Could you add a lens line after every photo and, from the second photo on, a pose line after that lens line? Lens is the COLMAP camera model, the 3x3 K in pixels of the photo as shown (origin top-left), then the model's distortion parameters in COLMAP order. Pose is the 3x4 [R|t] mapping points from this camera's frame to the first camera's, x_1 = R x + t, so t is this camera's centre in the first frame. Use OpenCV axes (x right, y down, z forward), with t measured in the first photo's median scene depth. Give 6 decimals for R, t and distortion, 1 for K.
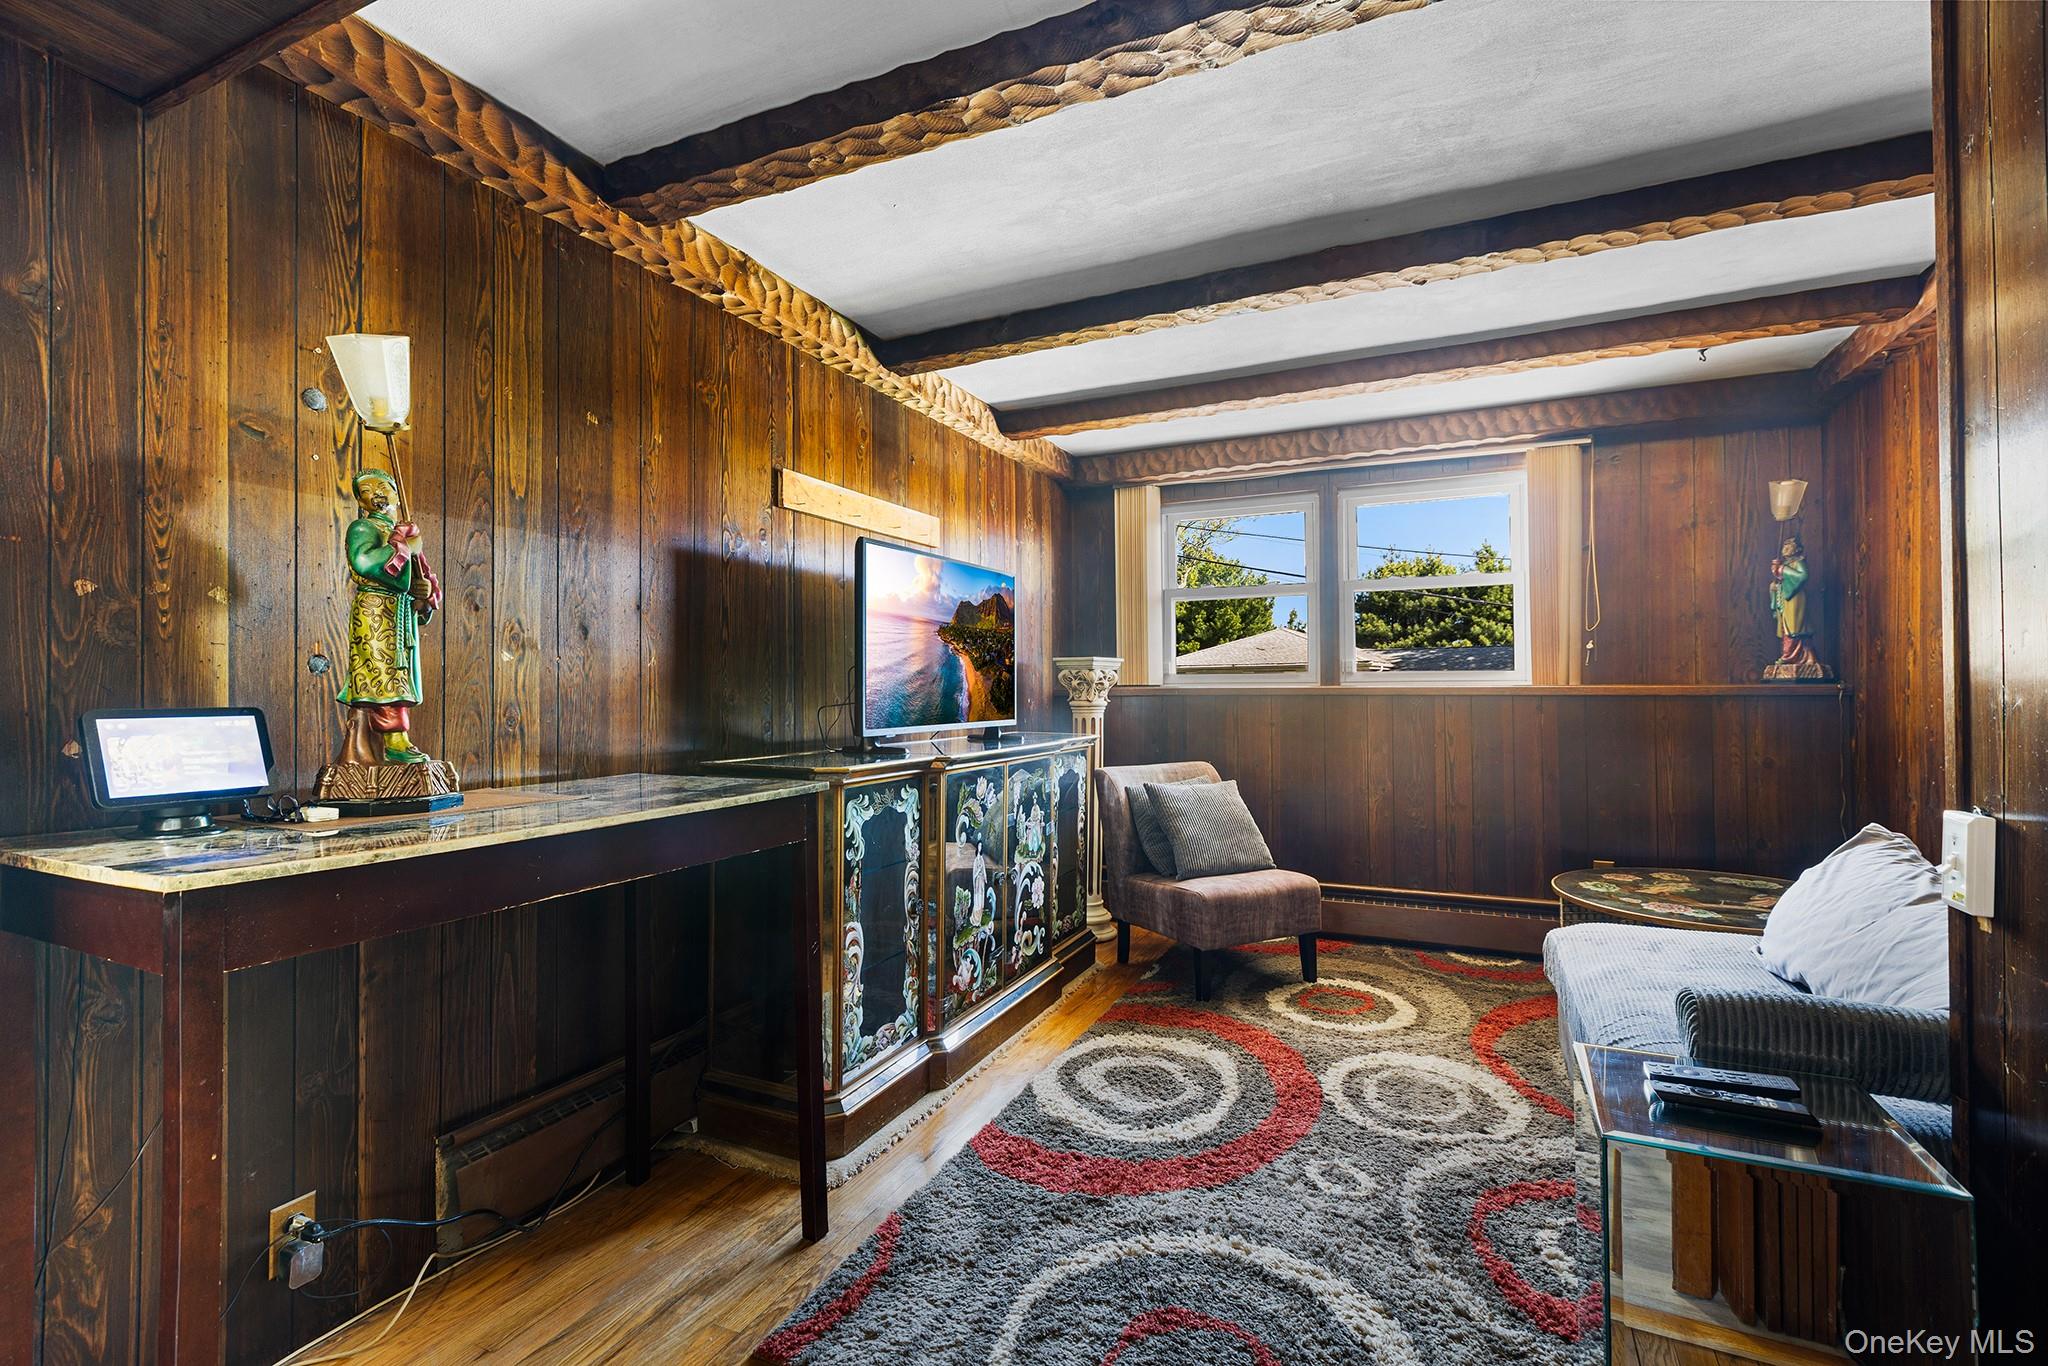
lens RADIAL K [[928.4, 0, 1023.6], [0, 928.4, 686.9], [0, 0, 1]] dist [0.001089, -0.001175]
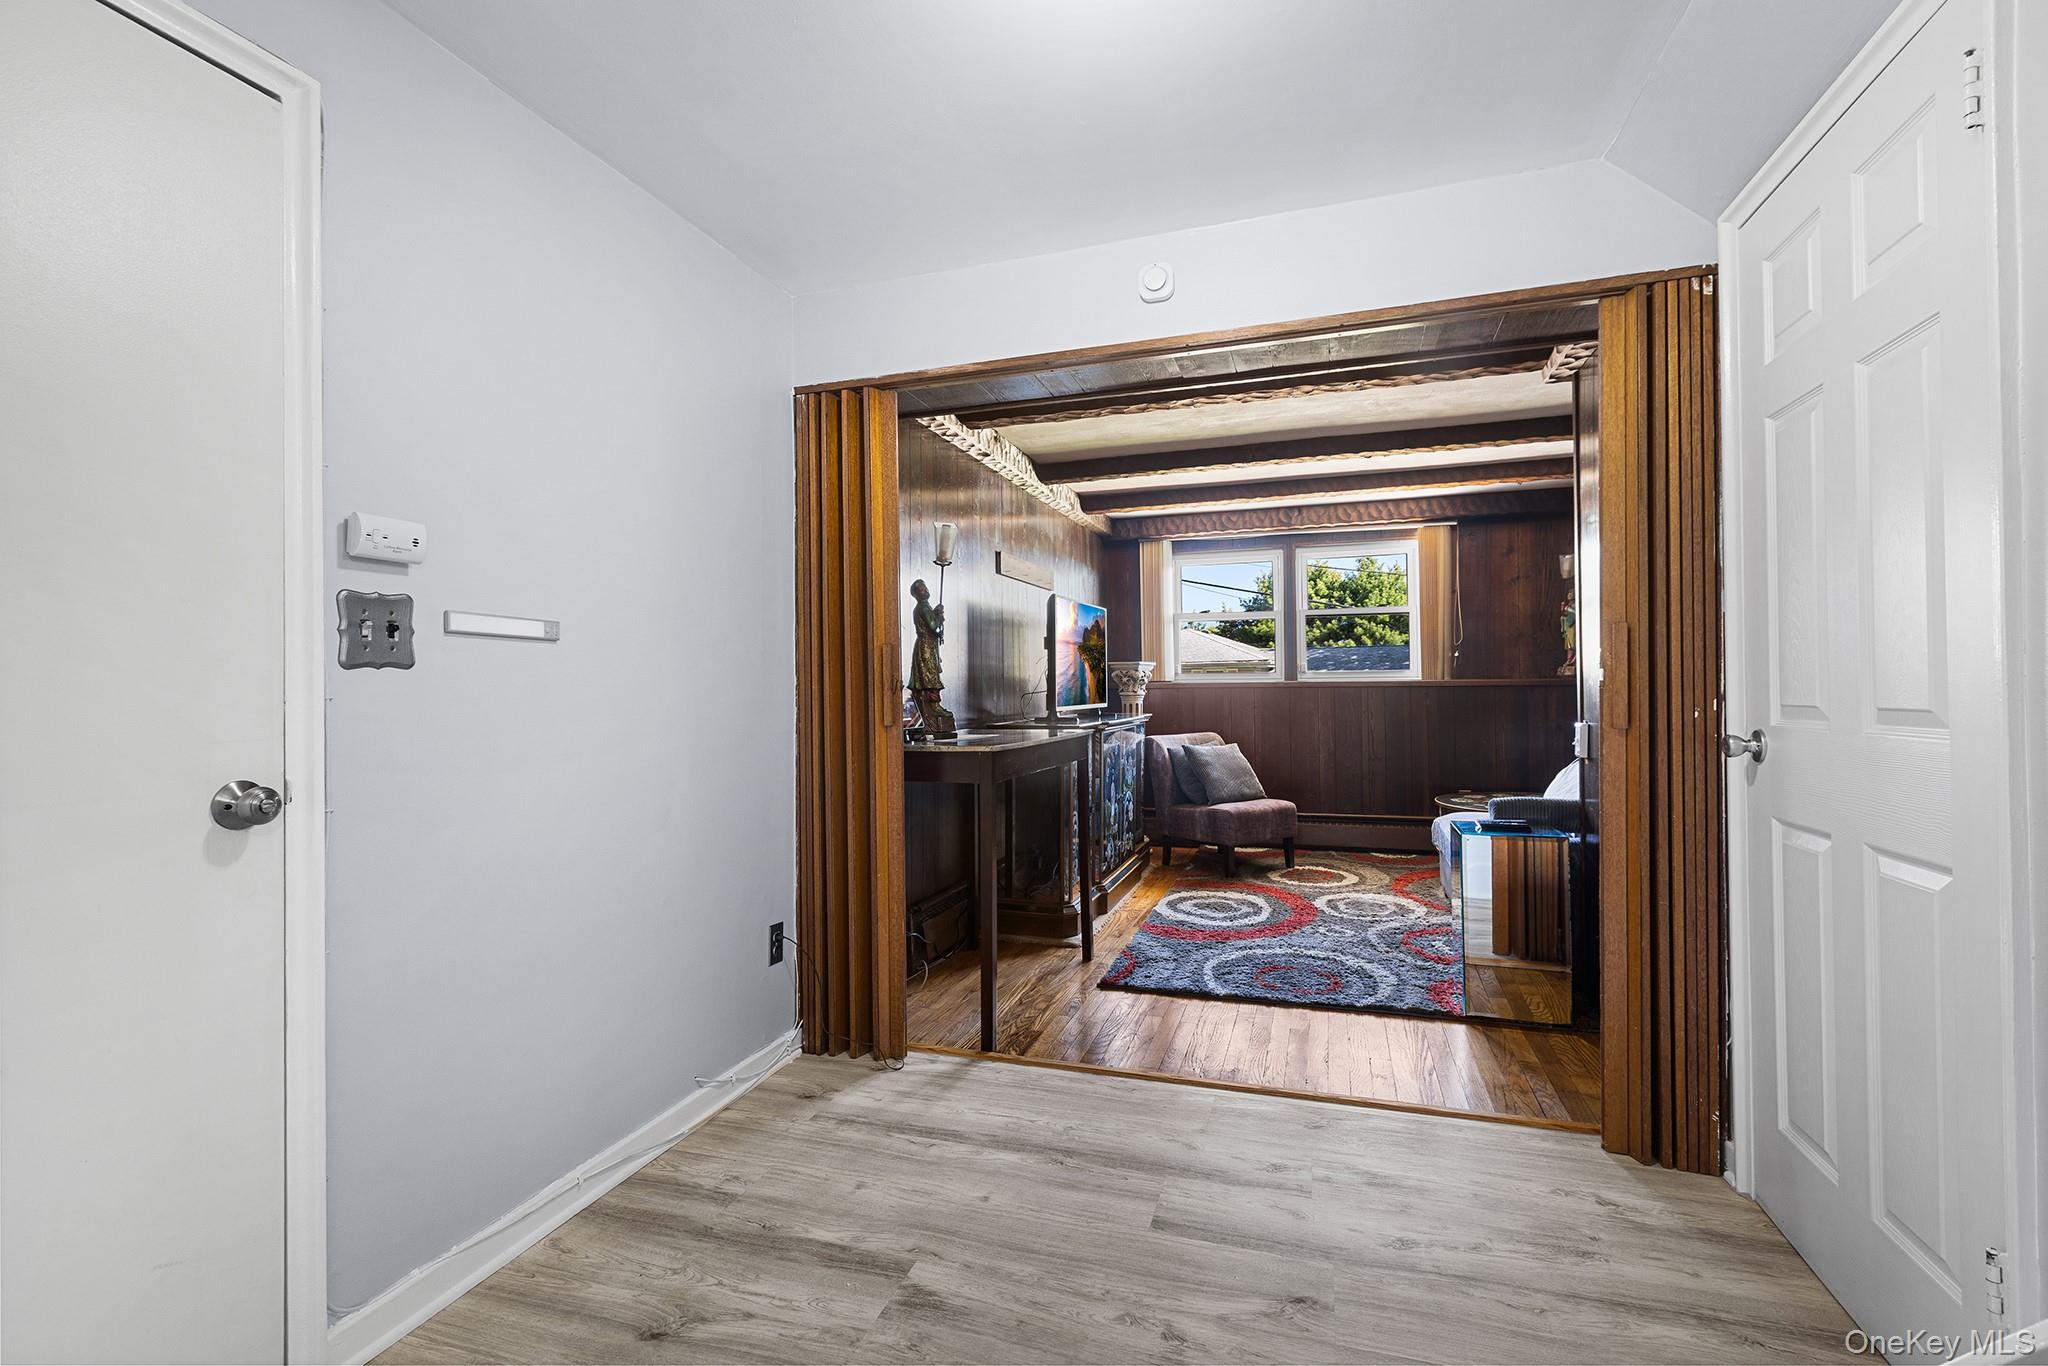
lens RADIAL K [[928.4, 0, 1031.9], [0, 928.4, 693.9], [0, 0, 1]] dist [0.001089, -0.001175]
pose [[0.993054, -0.007145, 0.117442, -0.304999], [0.006143, 0.999942, 0.008883, 0.004693], [-0.117499, -0.008100, 0.993040, -0.503165]]
